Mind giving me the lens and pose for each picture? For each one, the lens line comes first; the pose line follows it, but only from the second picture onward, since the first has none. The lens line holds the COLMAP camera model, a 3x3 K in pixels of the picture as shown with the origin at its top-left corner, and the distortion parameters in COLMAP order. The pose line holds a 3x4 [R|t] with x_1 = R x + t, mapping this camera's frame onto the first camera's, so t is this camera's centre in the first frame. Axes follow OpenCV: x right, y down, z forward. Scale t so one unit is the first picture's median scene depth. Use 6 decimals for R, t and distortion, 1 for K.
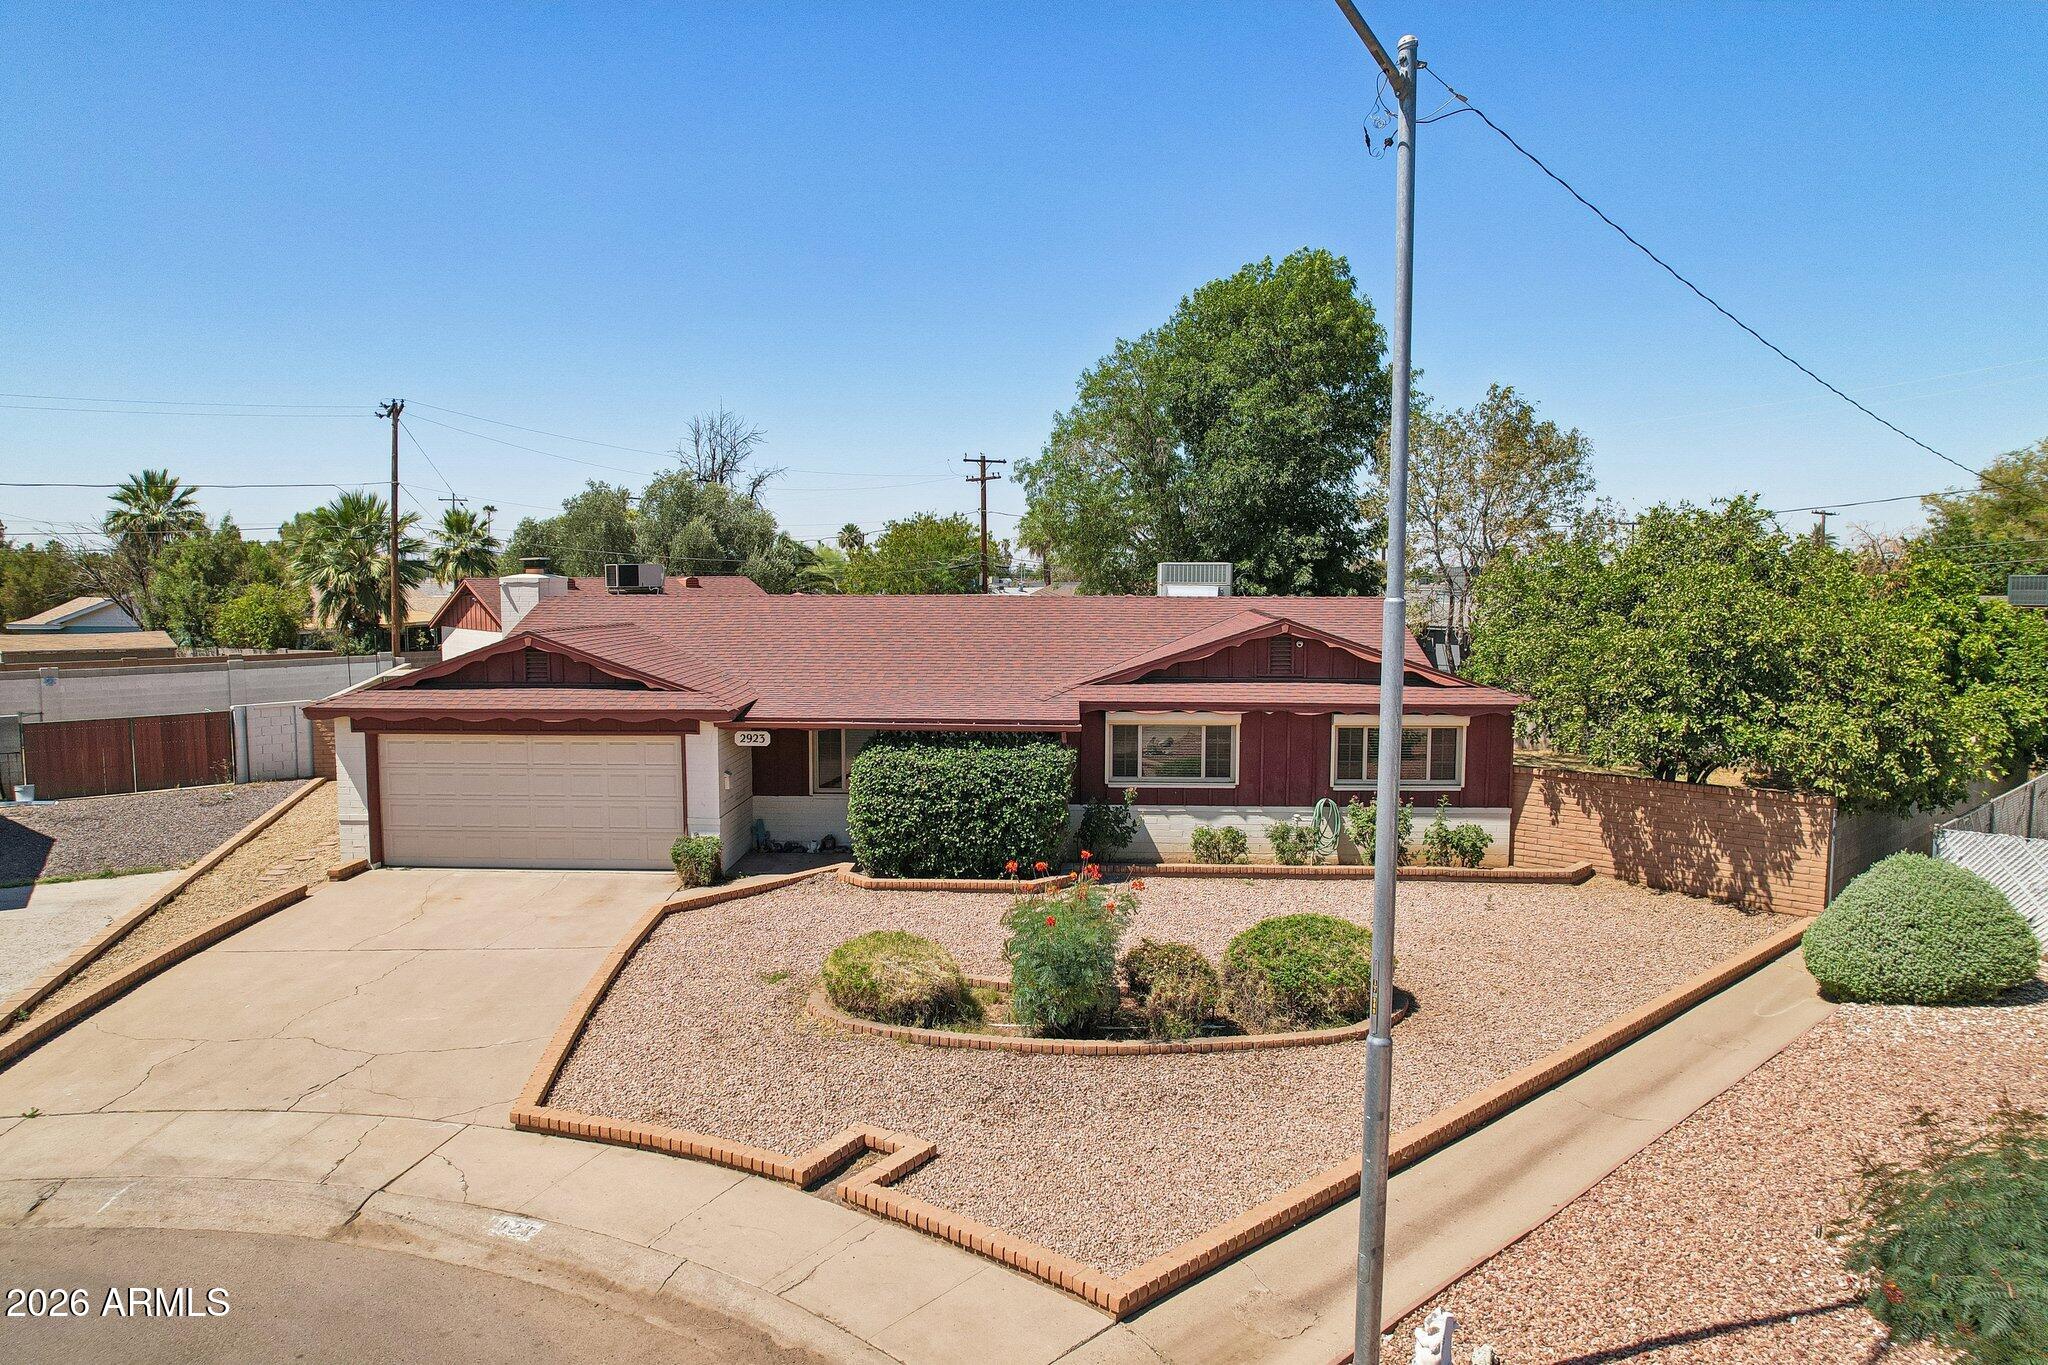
lens RADIAL K [[1312.1, 0, 1025.0], [0, 1312.1, 686.6], [0, 0, 1]] dist [-0.081525, 0.075068]
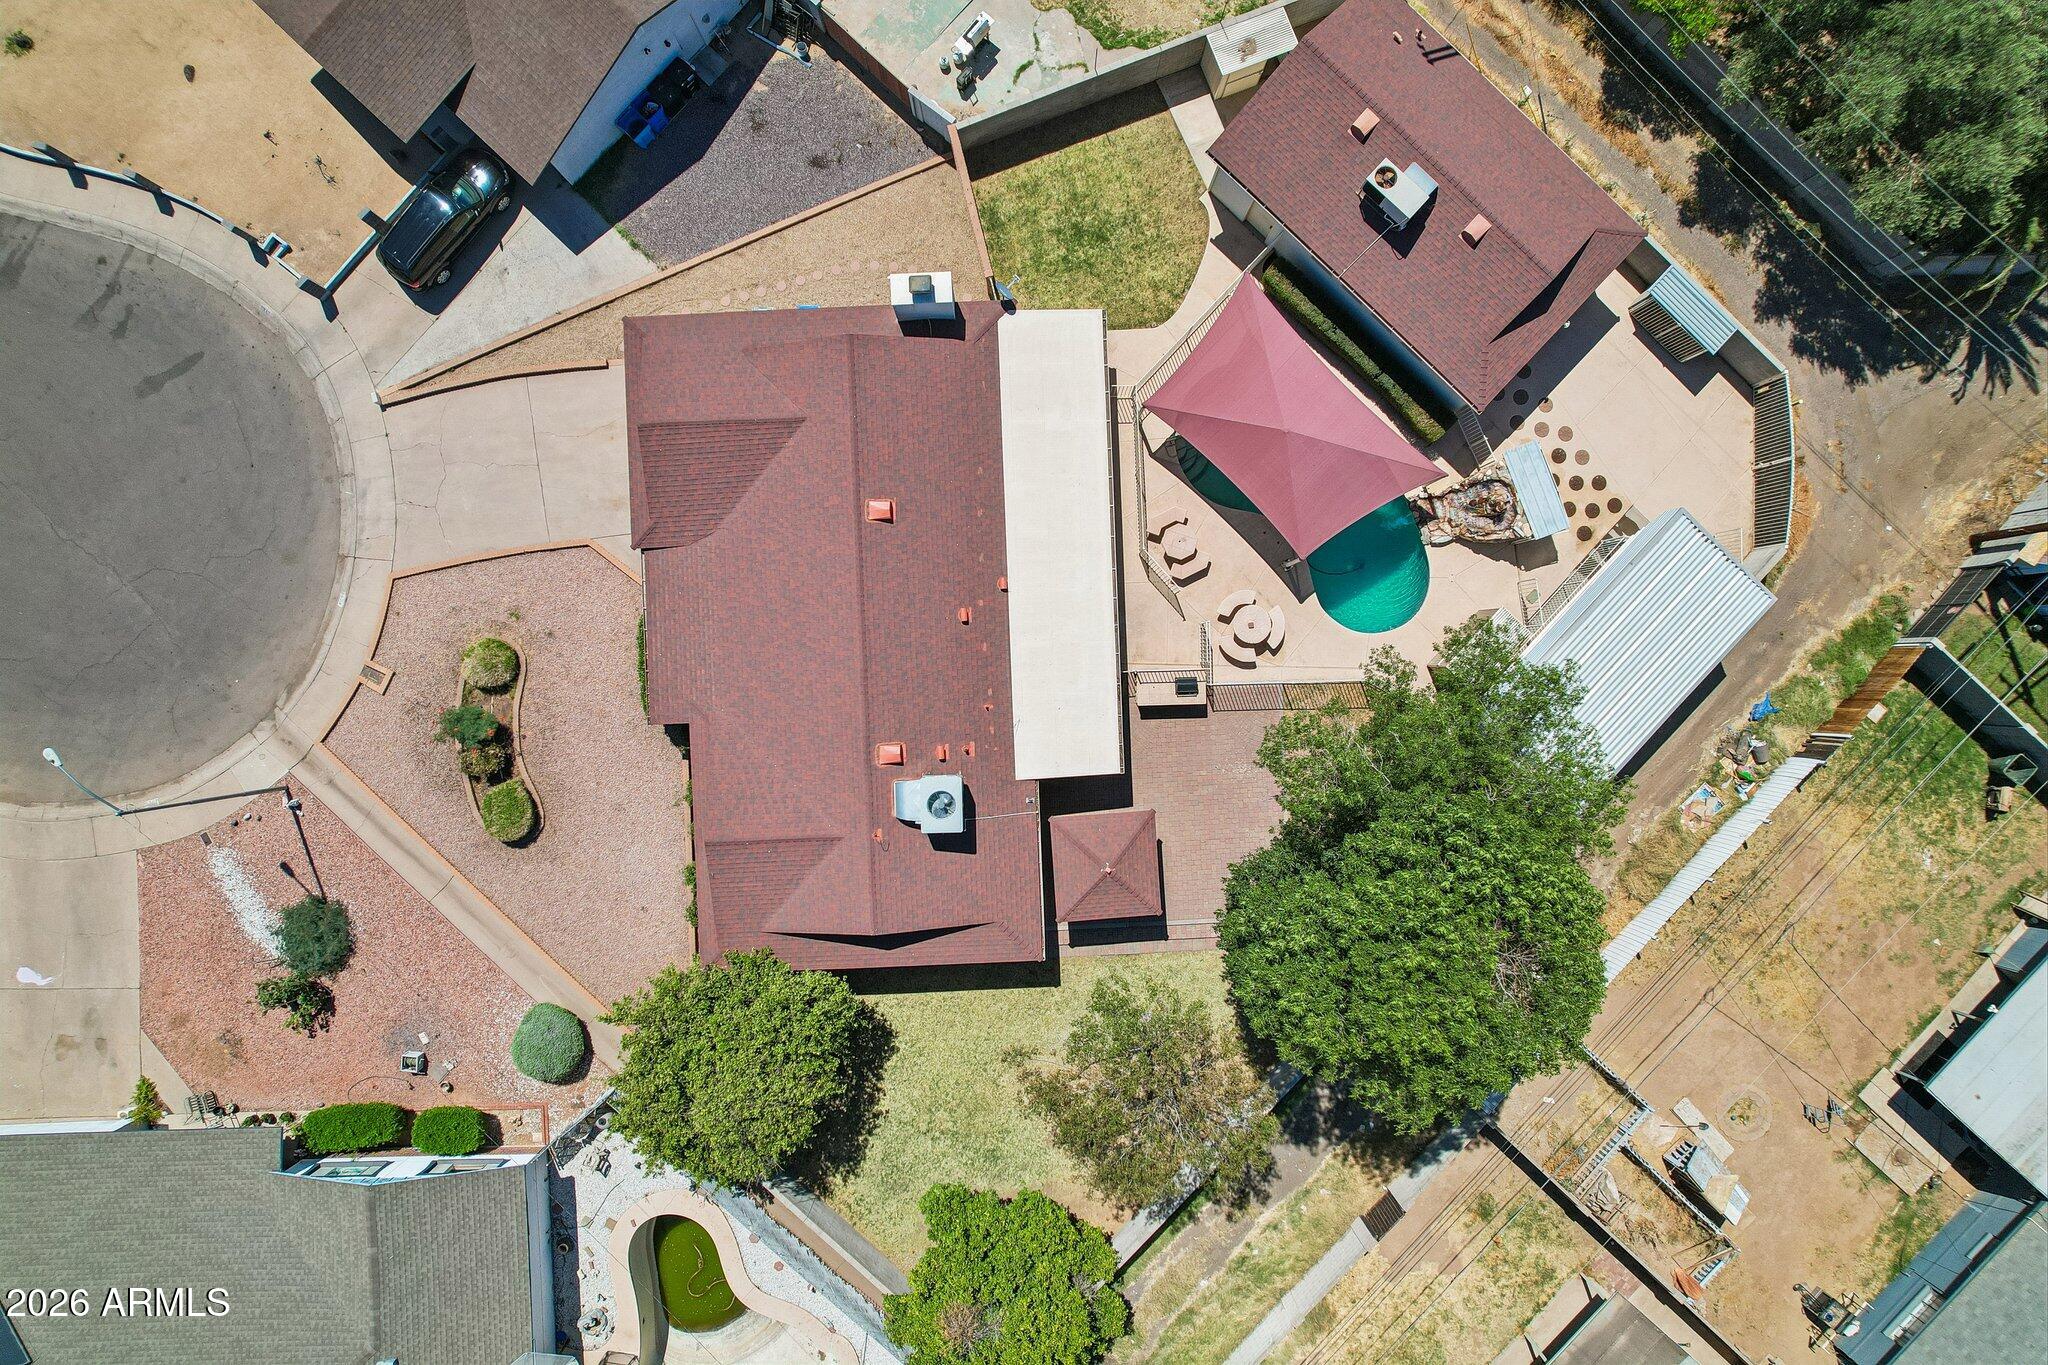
lens RADIAL K [[1312.1, 0, 1025.0], [0, 1312.1, 686.6], [0, 0, 1]] dist [-0.081525, 0.075068]
pose [[0.073991, 0.997178, 0.012679, -0.002155], [-0.093239, -0.005741, 0.995627, -1.929485], [0.992891, -0.074850, 0.092551, 1.359541]]
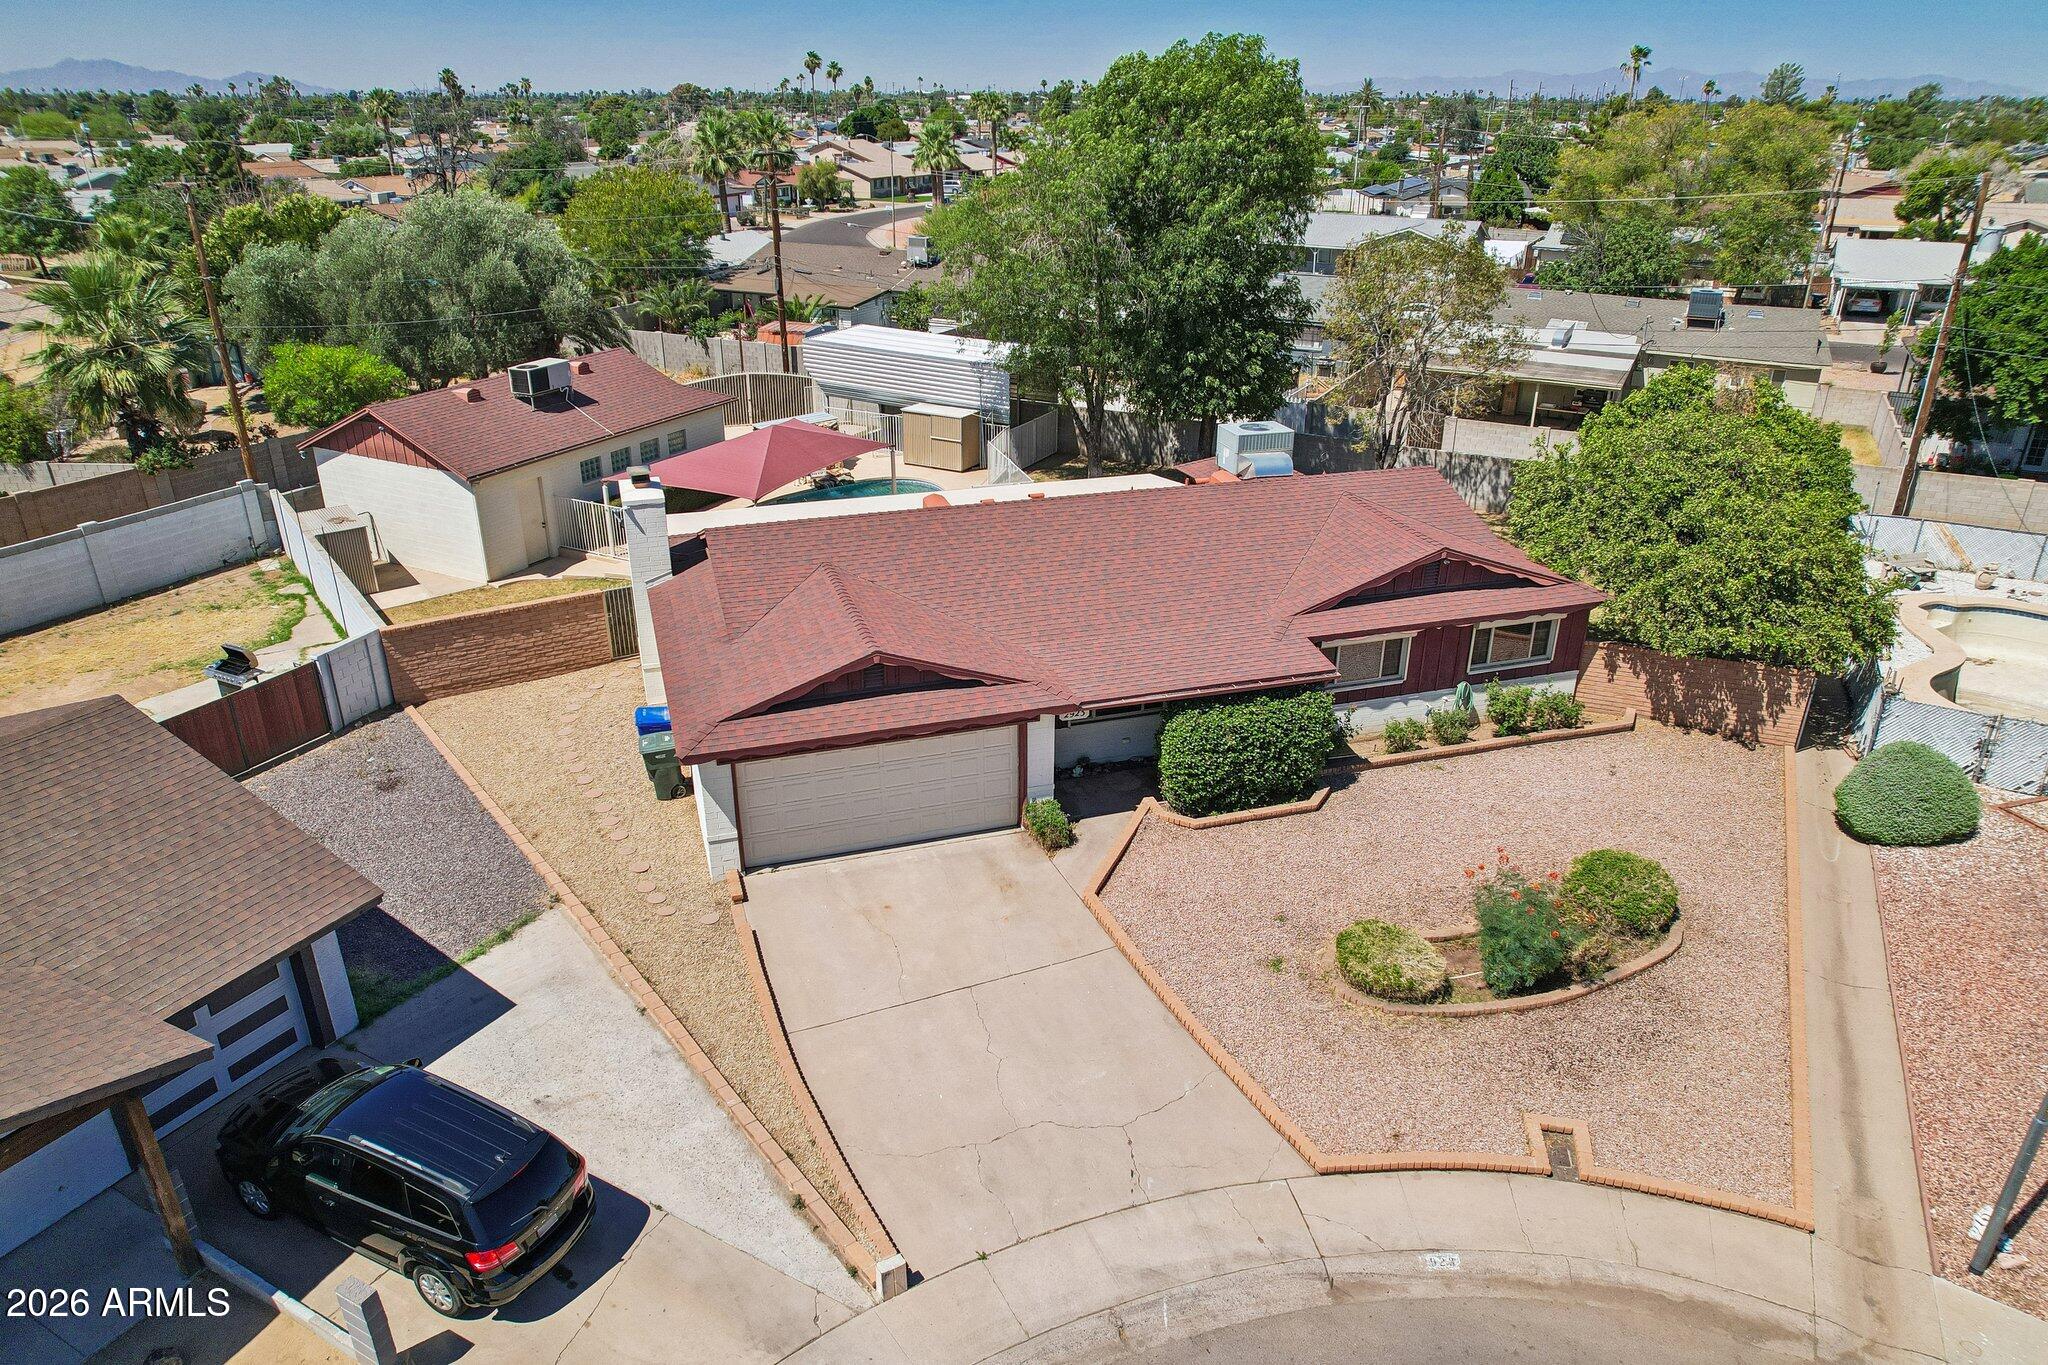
lens RADIAL K [[1310.9, 0, 1025.1], [0, 1310.9, 705.3], [0, 0, 1]] dist [-0.071906, 0.061295]
pose [[0.940876, -0.143410, 0.306897, -0.610189], [0.028065, 0.935852, 0.351273, -0.378266], [-0.337586, -0.321892, 0.884546, -0.000558]]
